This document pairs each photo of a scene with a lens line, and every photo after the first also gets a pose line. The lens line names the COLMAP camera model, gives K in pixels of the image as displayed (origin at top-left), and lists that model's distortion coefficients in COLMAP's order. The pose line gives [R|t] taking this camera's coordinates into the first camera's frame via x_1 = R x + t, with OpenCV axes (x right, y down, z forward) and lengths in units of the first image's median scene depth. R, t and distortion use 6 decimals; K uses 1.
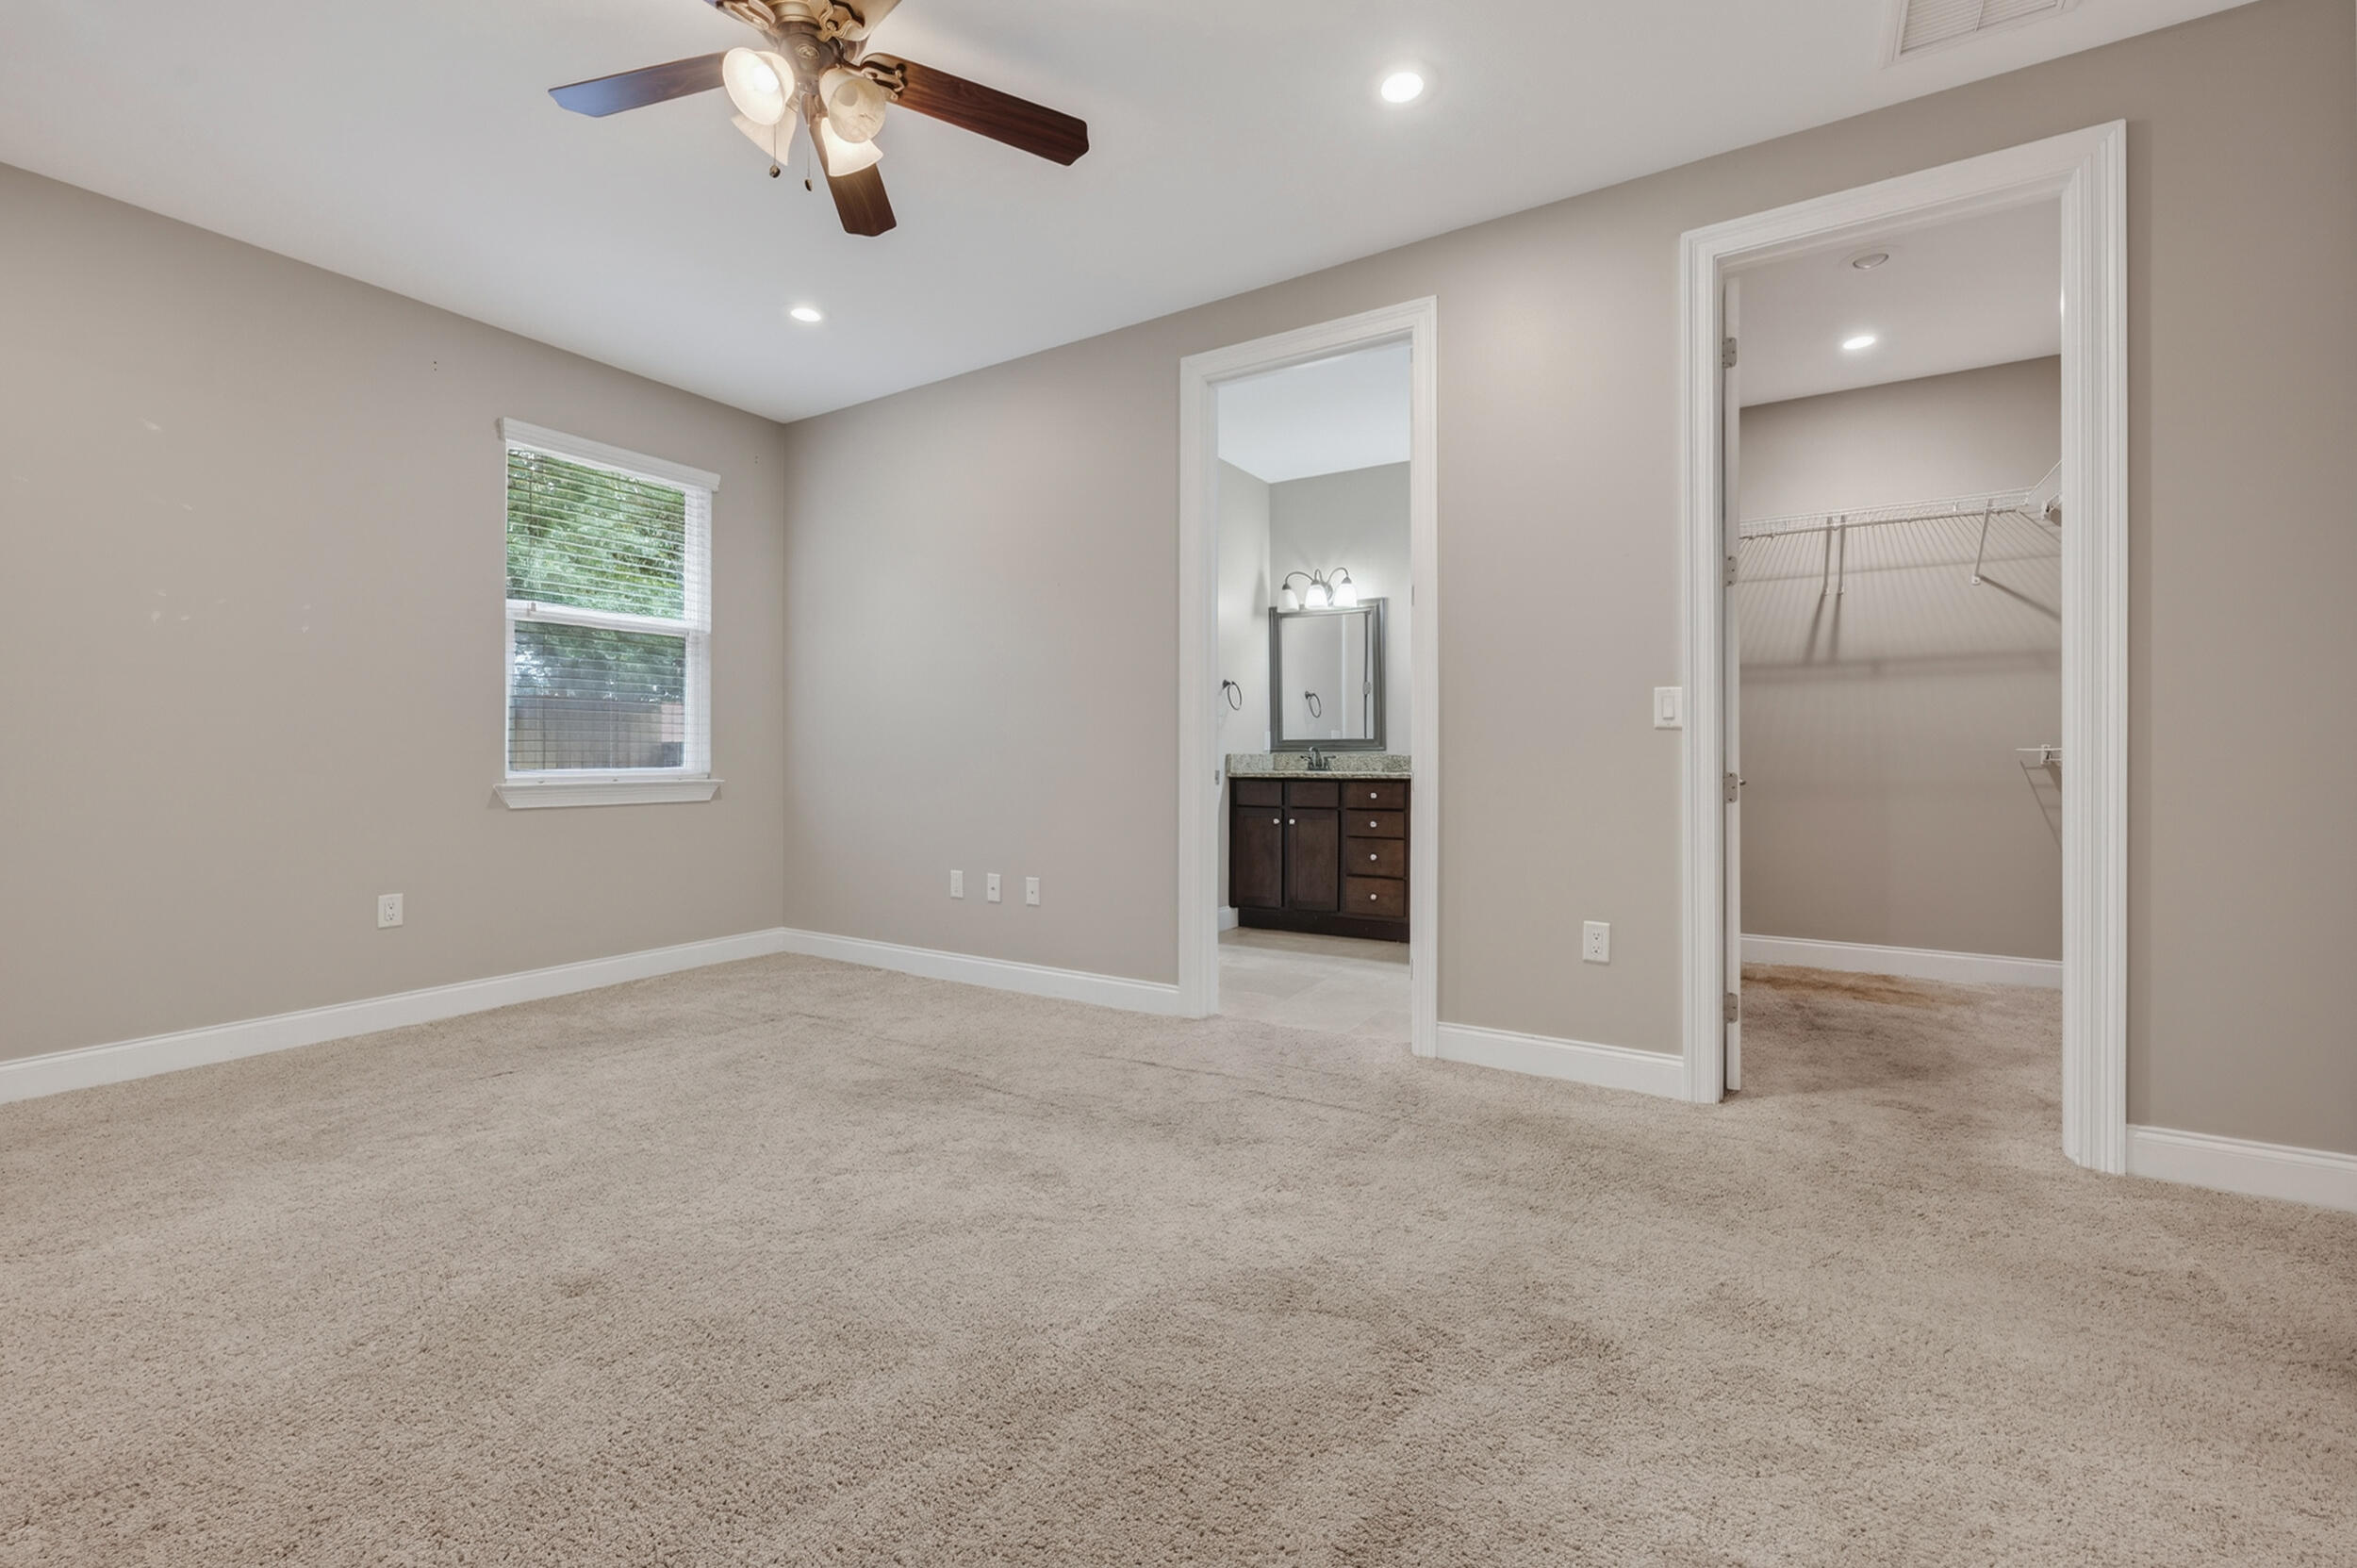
lens RADIAL K [[962.5, 0, 1179.3], [0, 962.5, 753.5], [0, 0, 1]] dist [-0.010585, 0.003834]
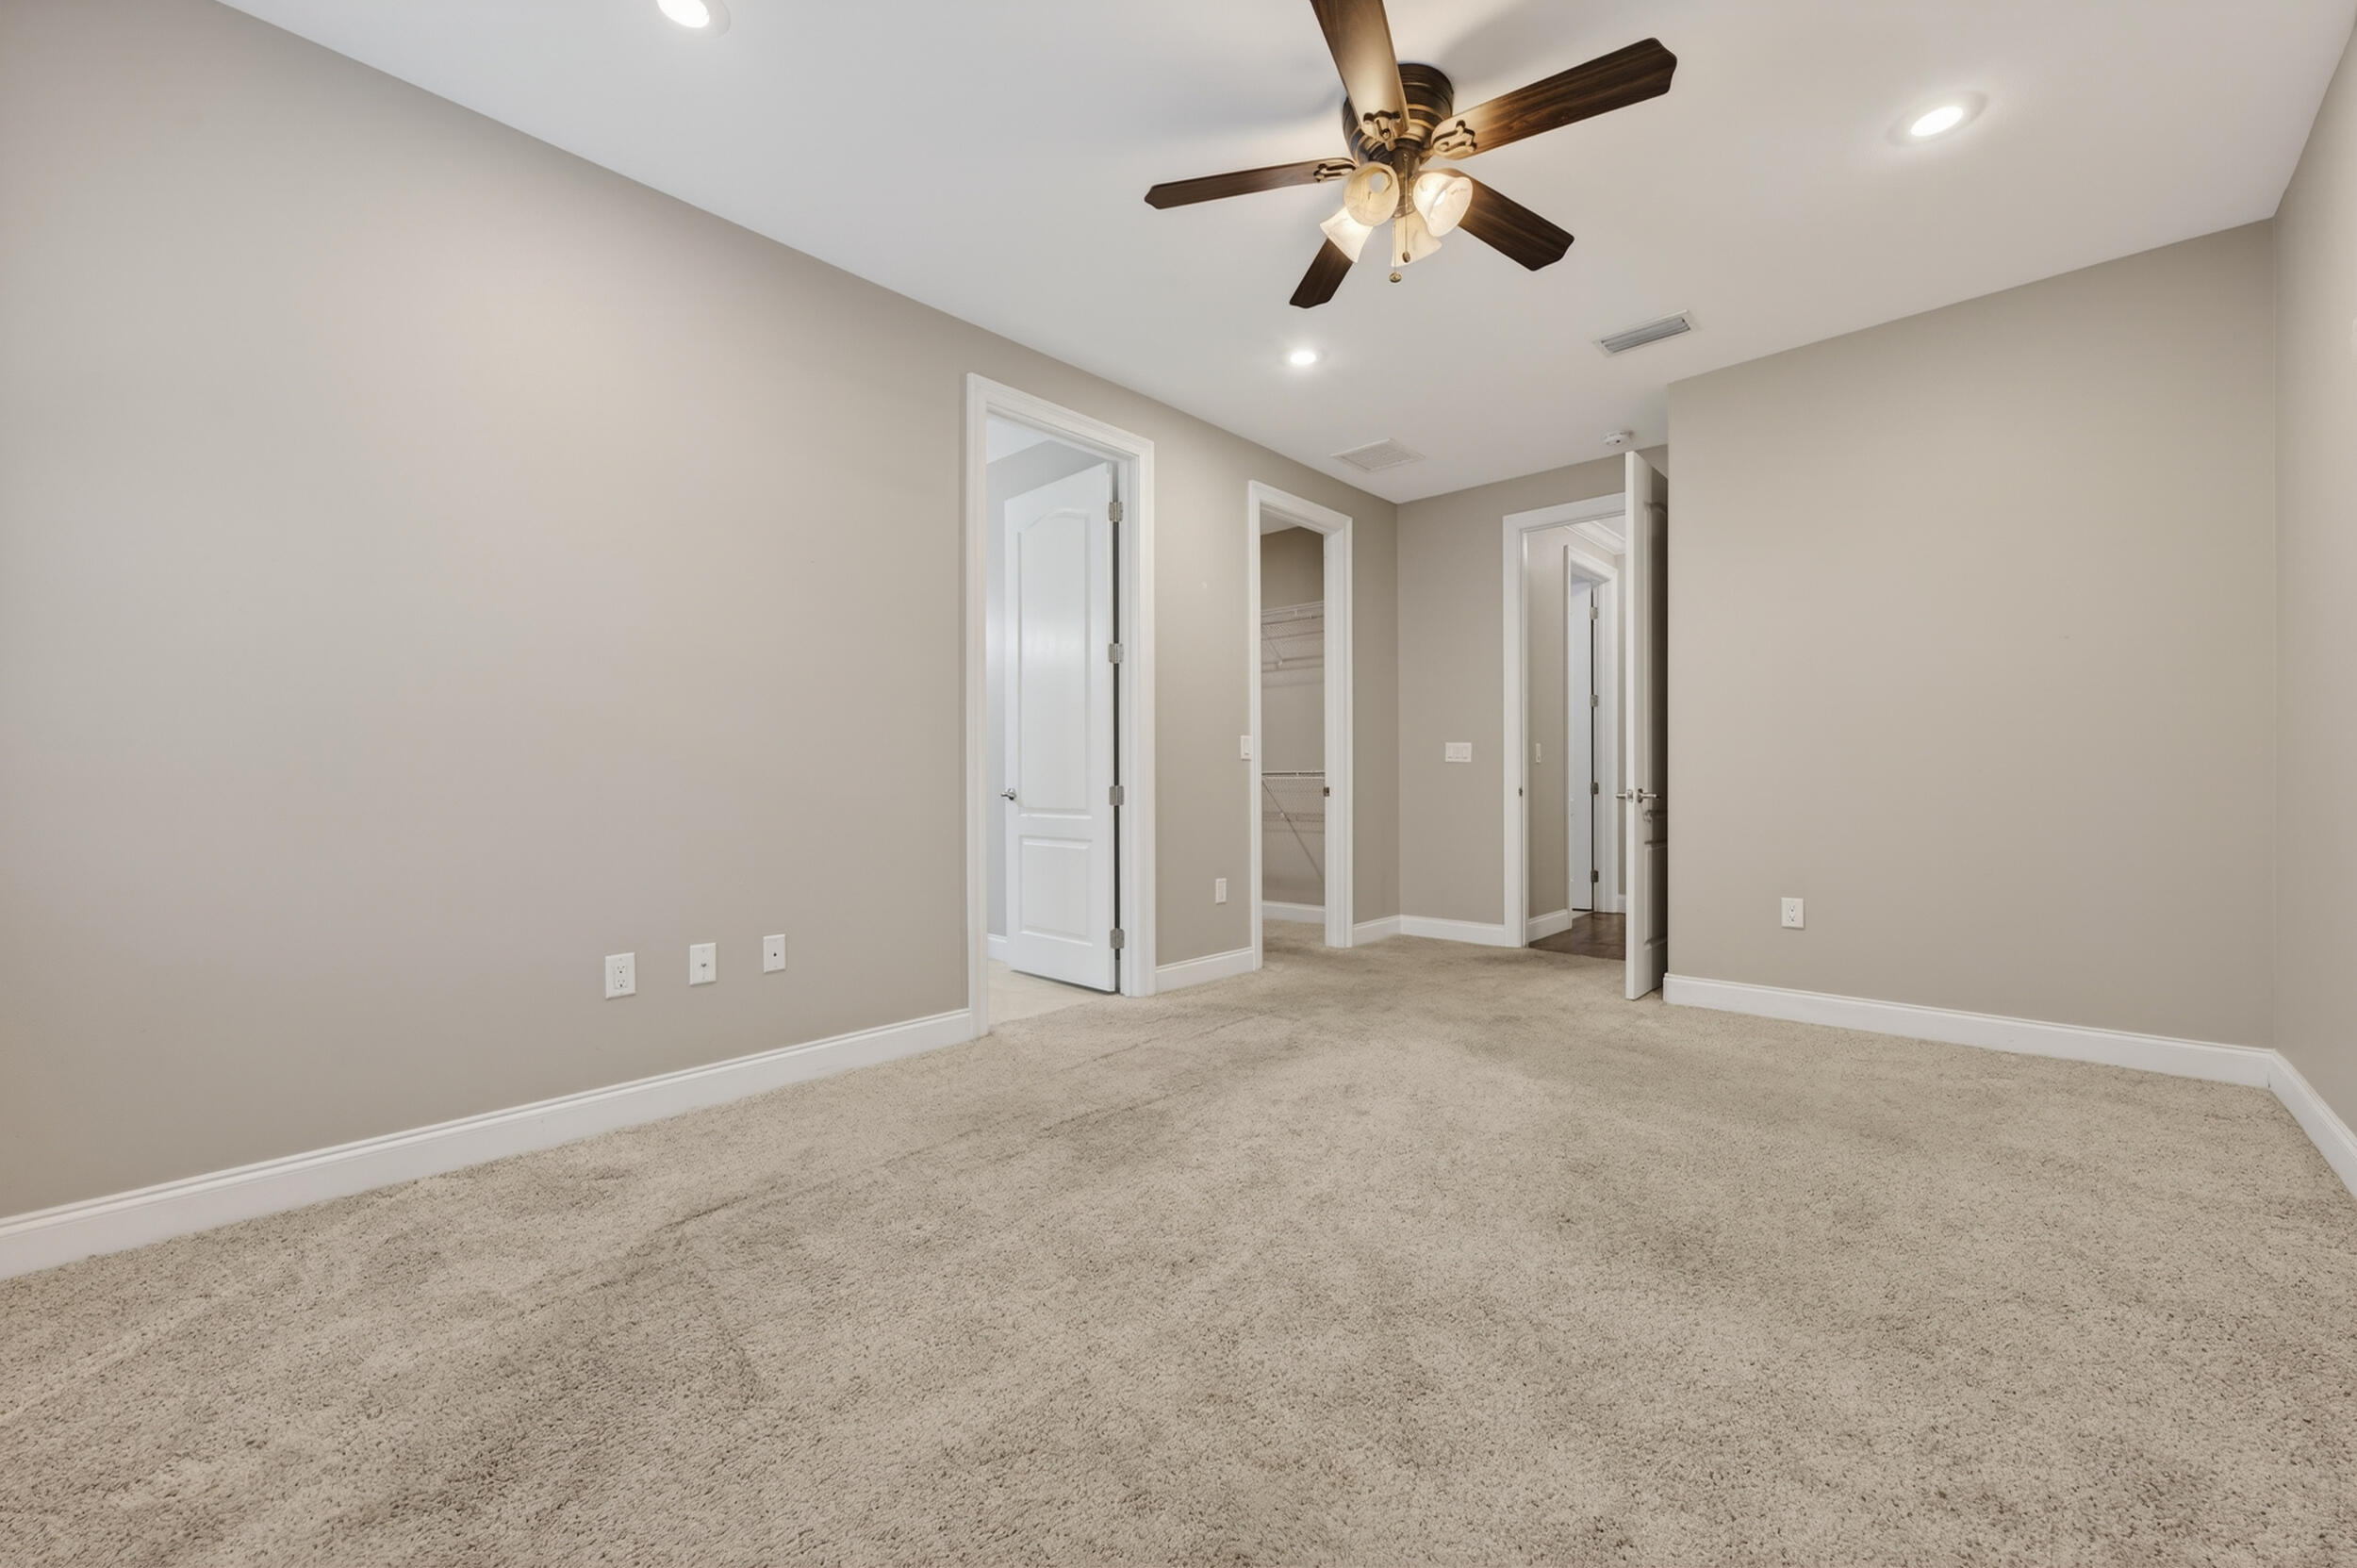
lens RADIAL K [[962.5, 0, 1159.9], [0, 962.5, 774.4], [0, 0, 1]] dist [-0.010585, 0.003834]
pose [[0.187844, 0.005950, 0.982181, -1.121984], [-0.000211, 0.999982, -0.006017, 0.009559], [-0.982199, 0.000923, 0.187842, 0.753971]]
